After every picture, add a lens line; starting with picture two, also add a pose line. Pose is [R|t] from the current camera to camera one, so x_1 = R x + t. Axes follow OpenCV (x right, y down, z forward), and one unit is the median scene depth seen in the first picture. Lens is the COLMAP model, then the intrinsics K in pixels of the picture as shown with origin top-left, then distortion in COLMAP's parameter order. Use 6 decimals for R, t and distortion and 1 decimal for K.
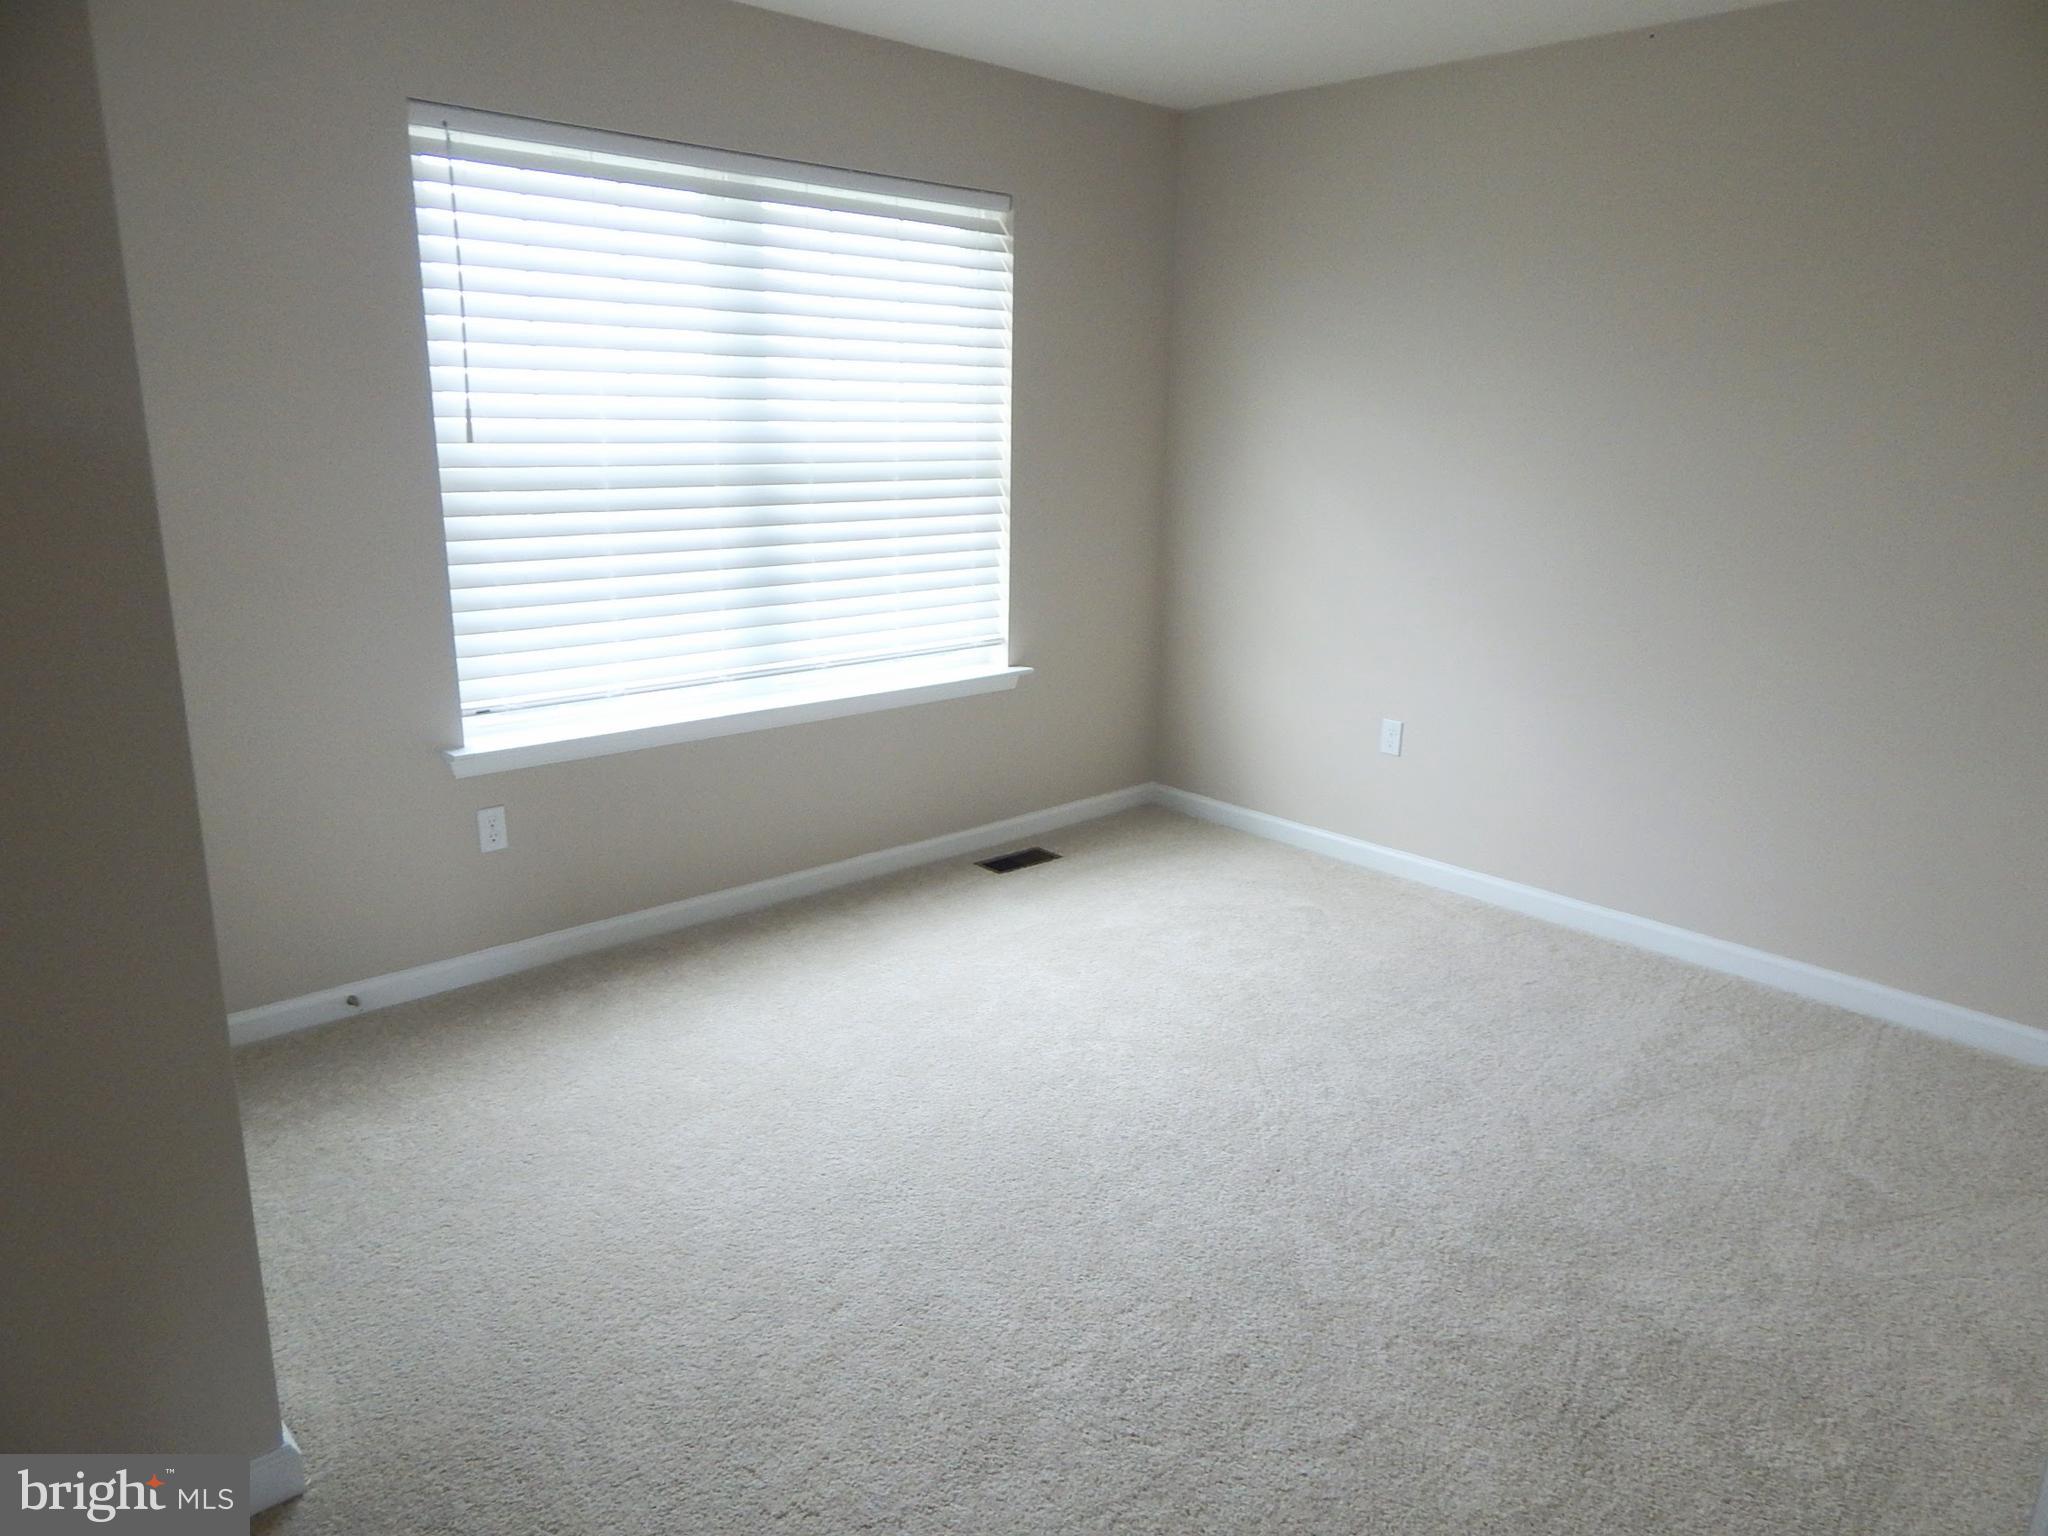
lens RADIAL K [[1311.7, 0, 1031.2], [0, 1311.7, 776.7], [0, 0, 1]] dist [0.002790, 0.001130]
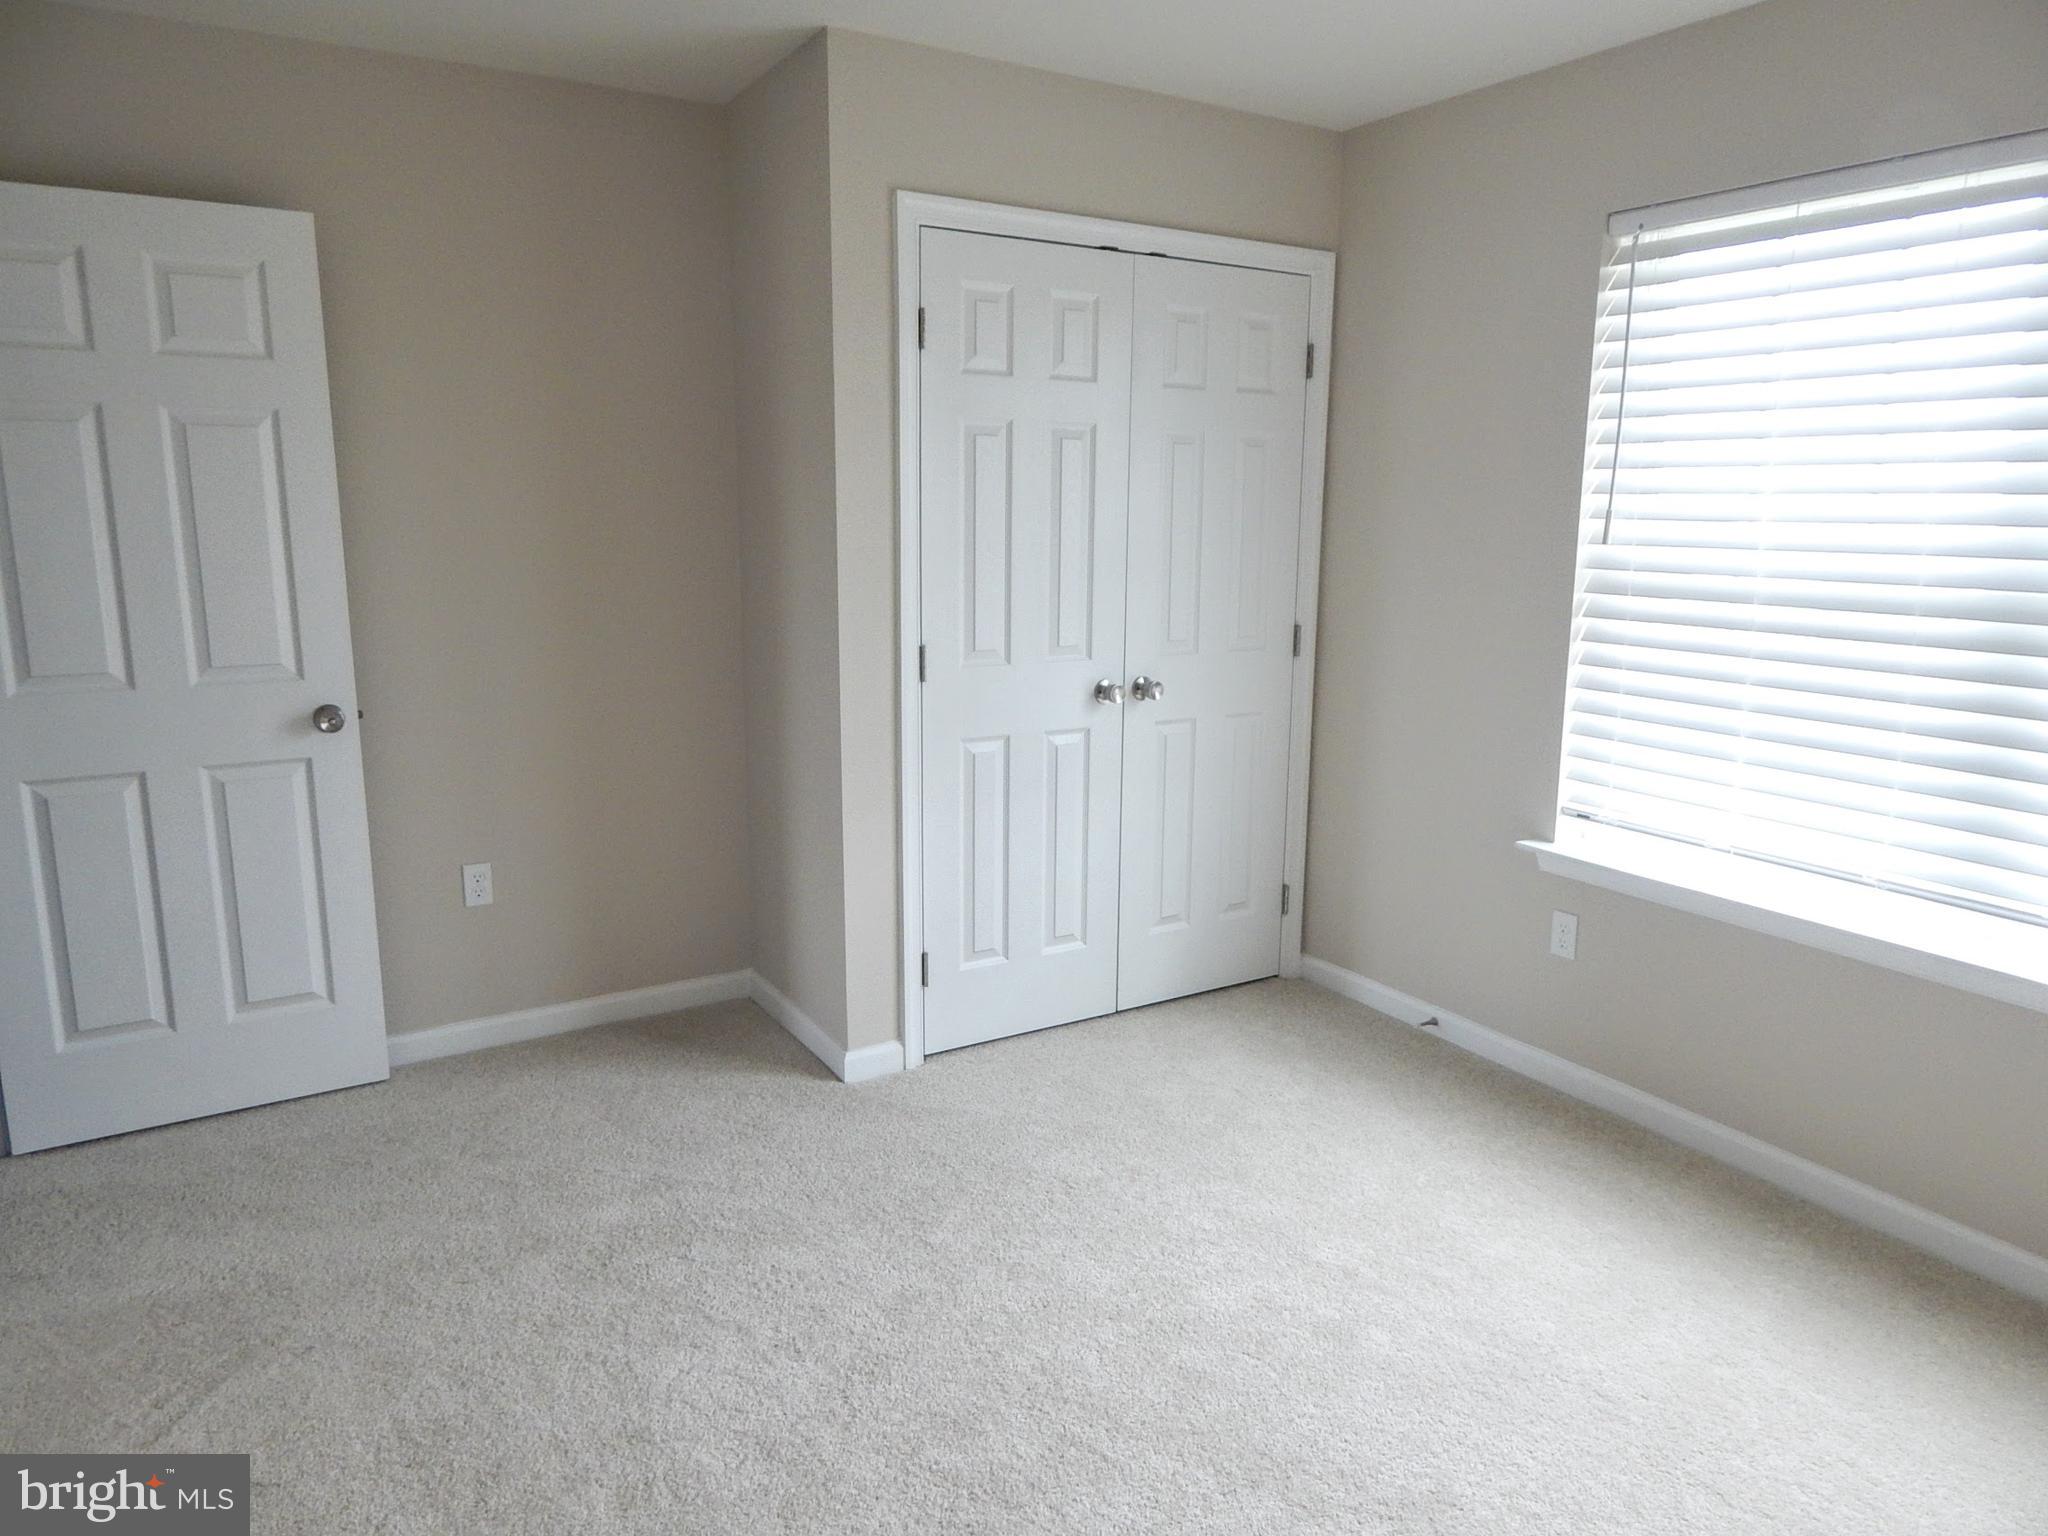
lens RADIAL K [[1311.7, 0, 1030.0], [0, 1311.7, 768.5], [0, 0, 1]] dist [0.002790, 0.001130]
pose [[-0.179402, 0.175974, -0.967909, 0.596057], [-0.277228, 0.934955, 0.221367, -0.186019], [0.943907, 0.308045, -0.118948, 0.724828]]
